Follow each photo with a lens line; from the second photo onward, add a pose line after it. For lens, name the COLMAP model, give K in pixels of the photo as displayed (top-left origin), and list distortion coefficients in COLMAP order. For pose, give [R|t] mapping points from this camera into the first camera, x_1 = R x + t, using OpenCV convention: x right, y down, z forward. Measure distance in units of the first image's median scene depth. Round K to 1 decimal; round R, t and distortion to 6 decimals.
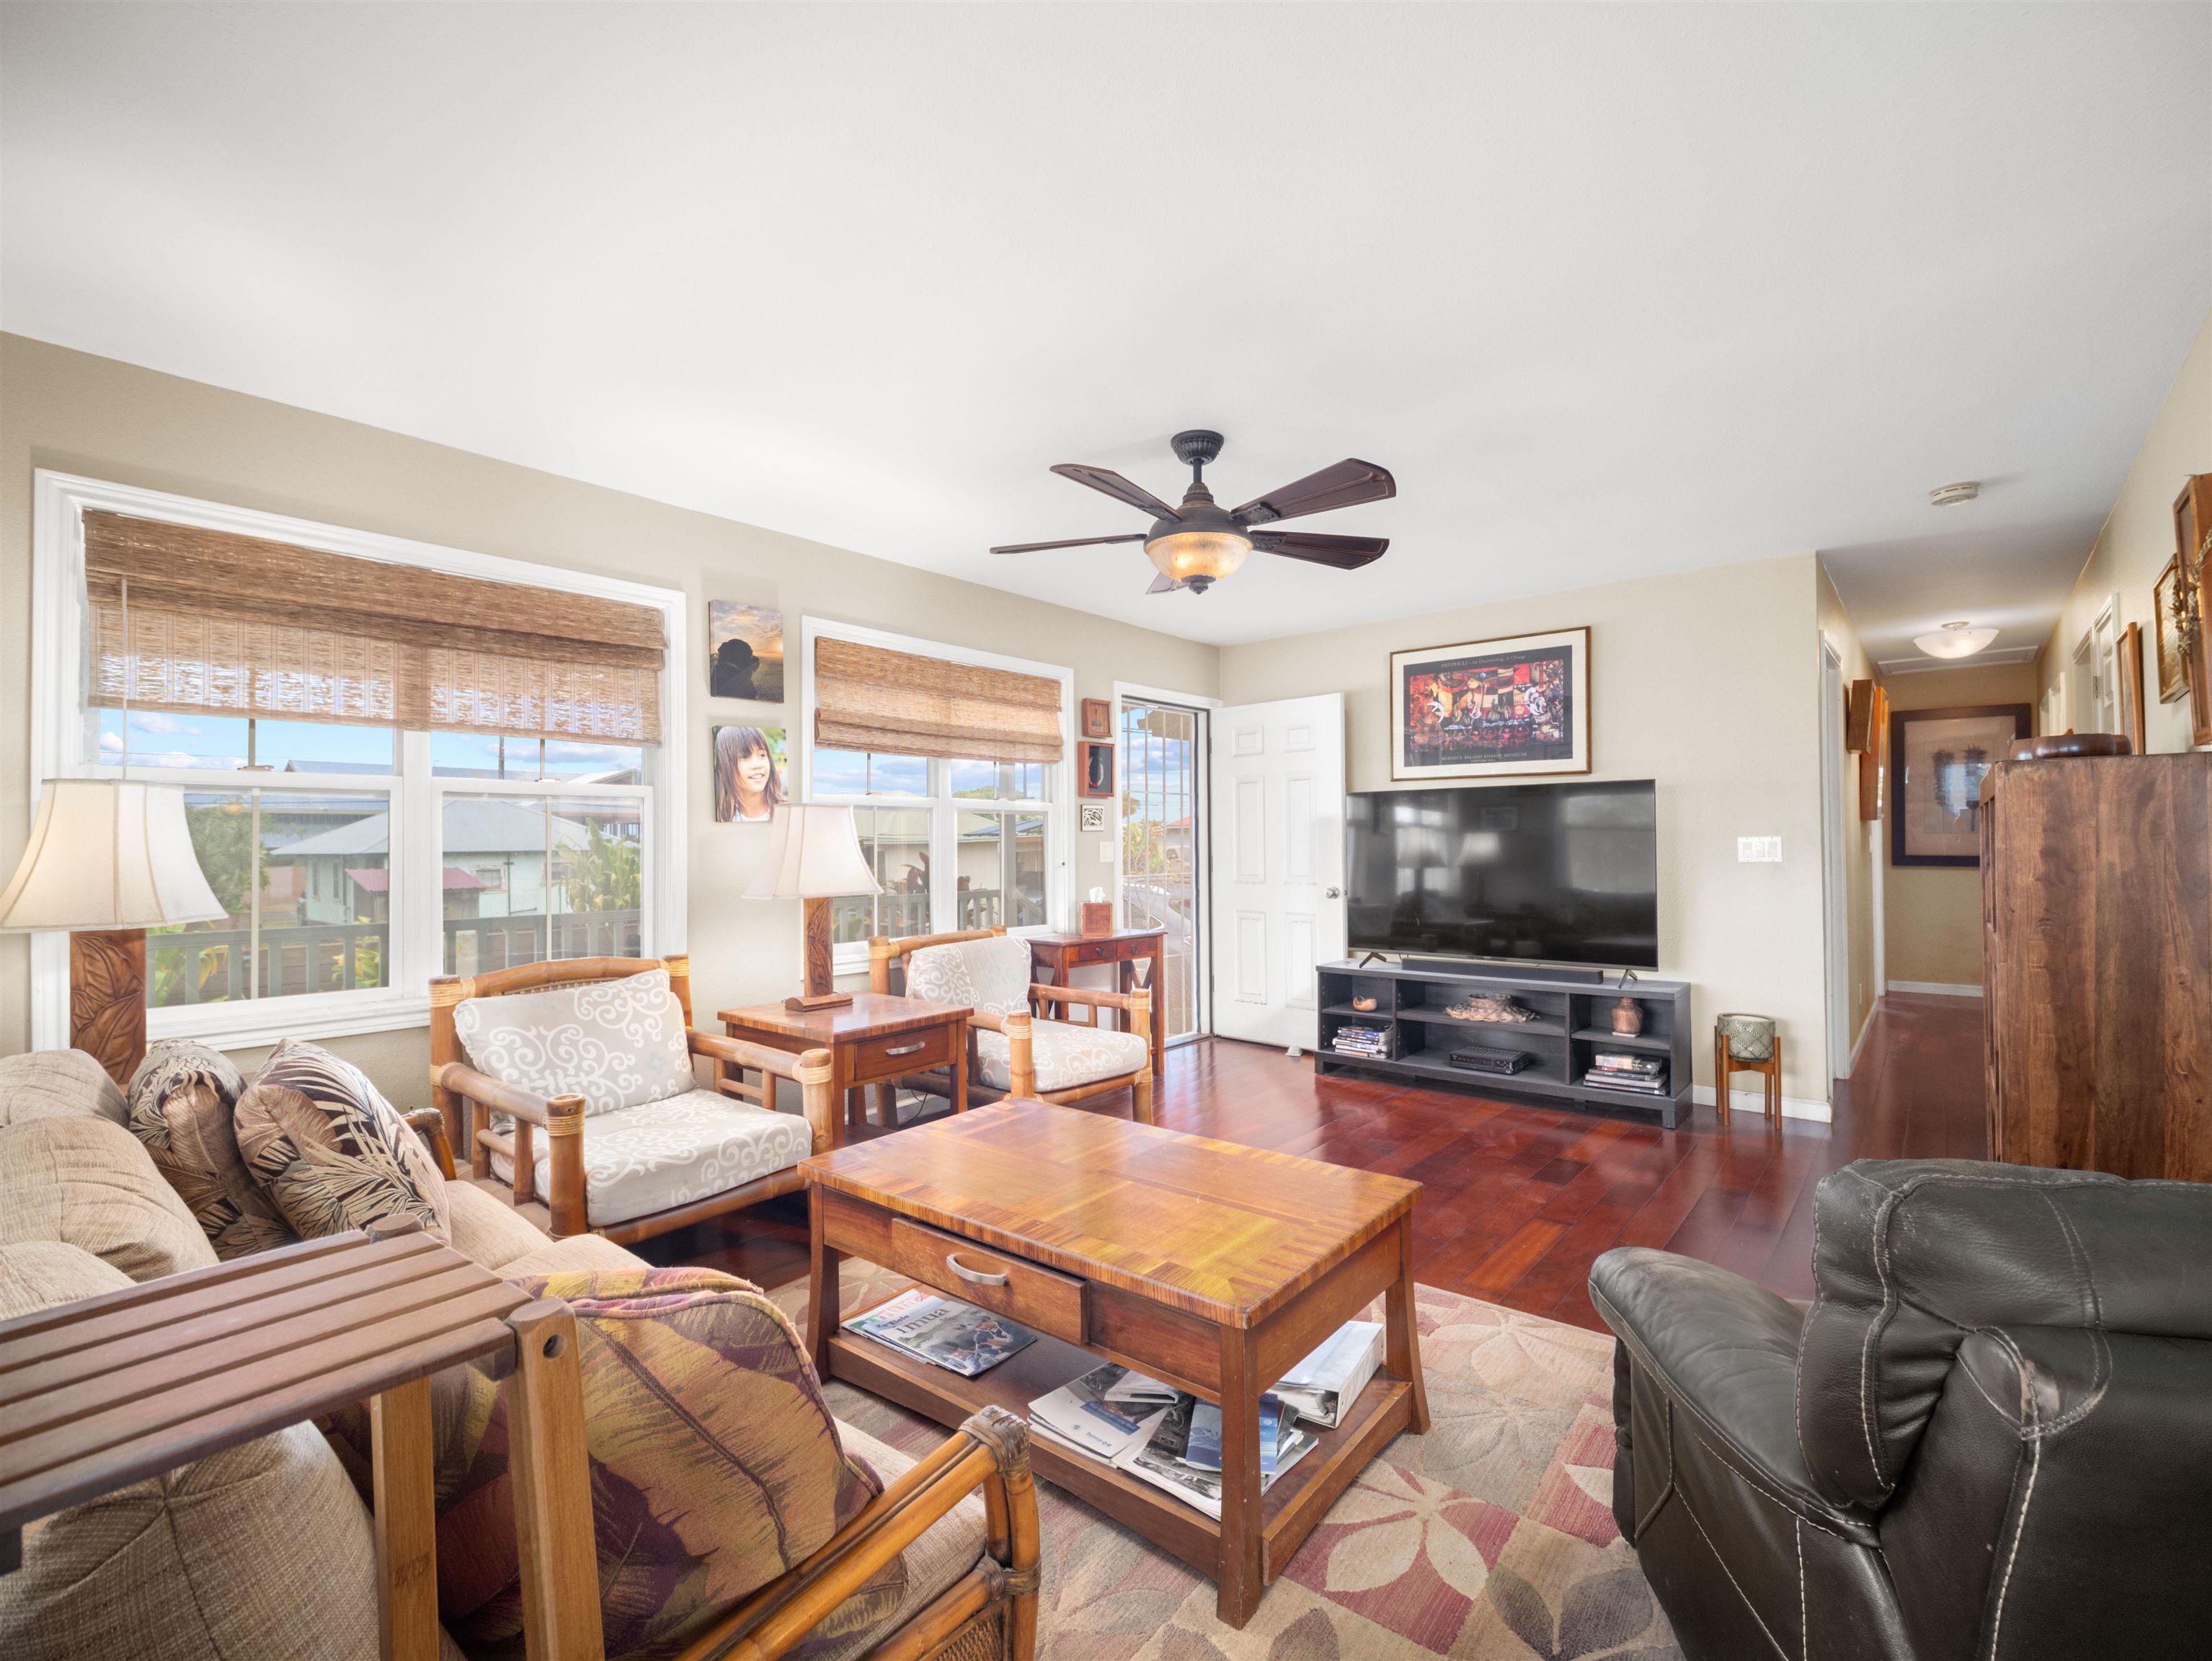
lens RADIAL K [[987.6, 0, 1109.6], [0, 987.6, 818.8], [0, 0, 1]] dist [0.000117, -0.000685]
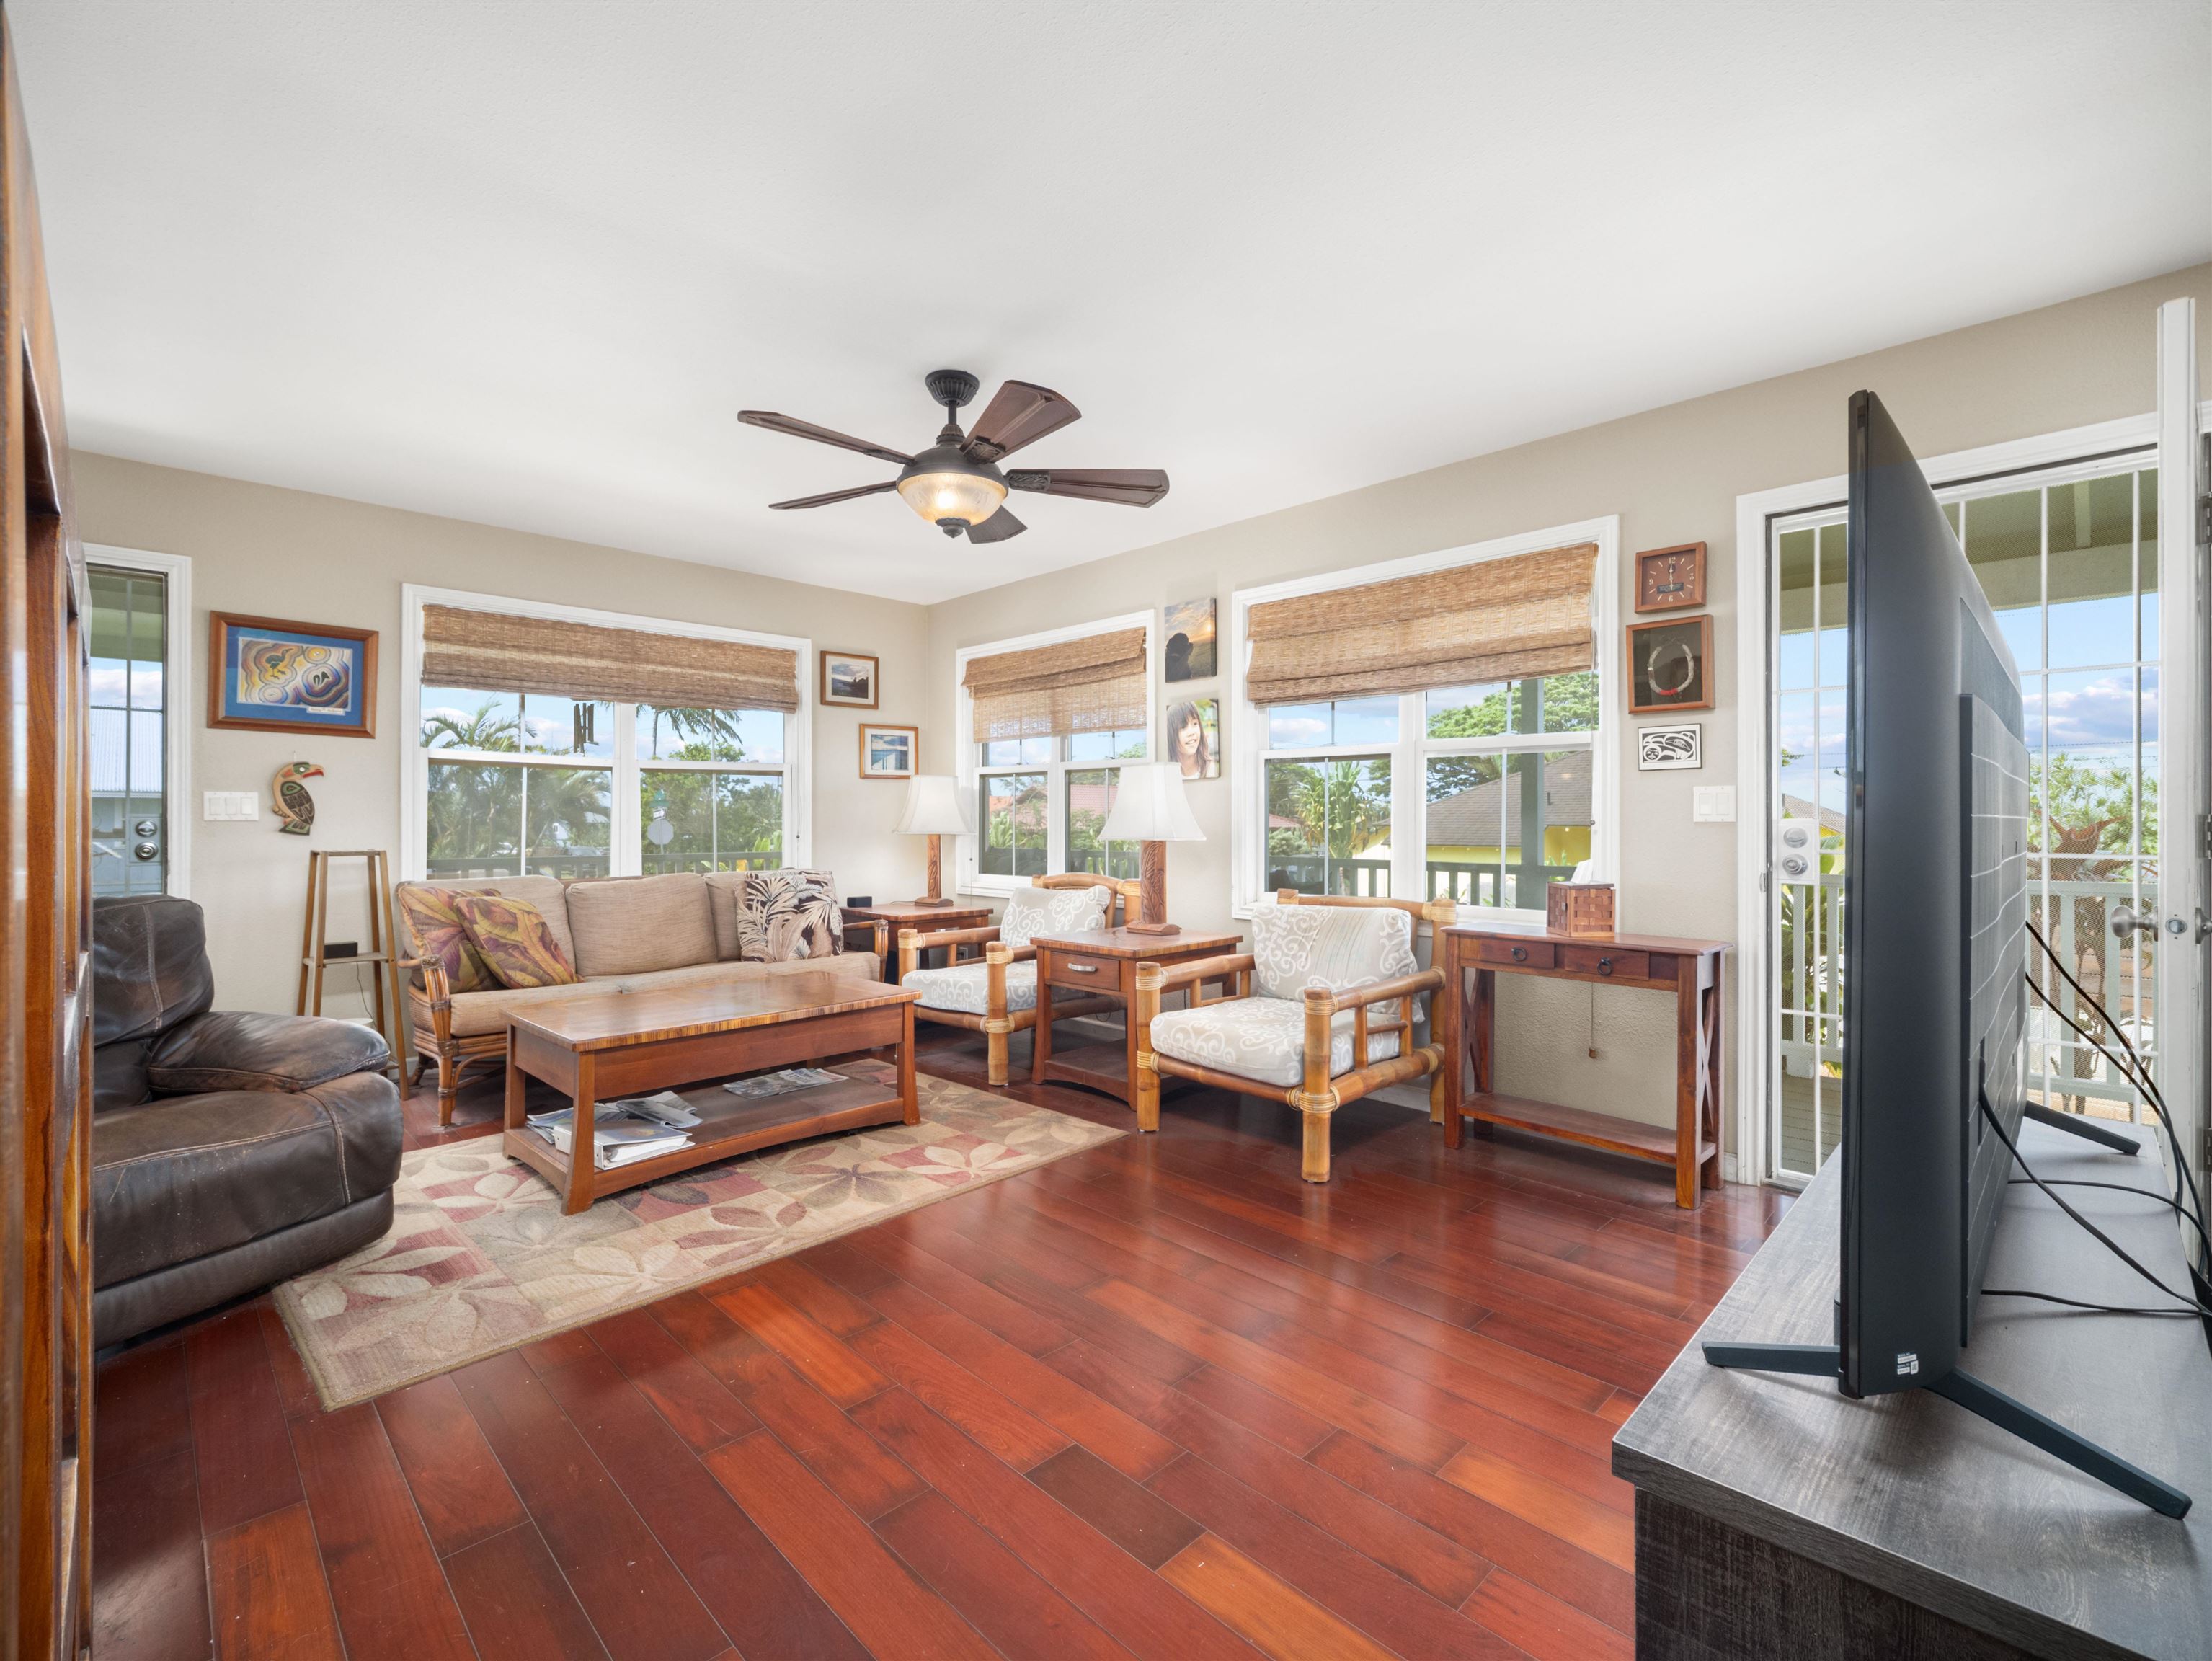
lens RADIAL K [[987.6, 0, 1109.6], [0, 987.6, 818.8], [0, 0, 1]] dist [0.000117, -0.000685]
pose [[-0.089446, 0.011486, -0.995925, 0.851029], [0.030047, 0.999509, 0.008829, 0.037220], [0.995538, -0.029135, -0.089748, 0.997161]]
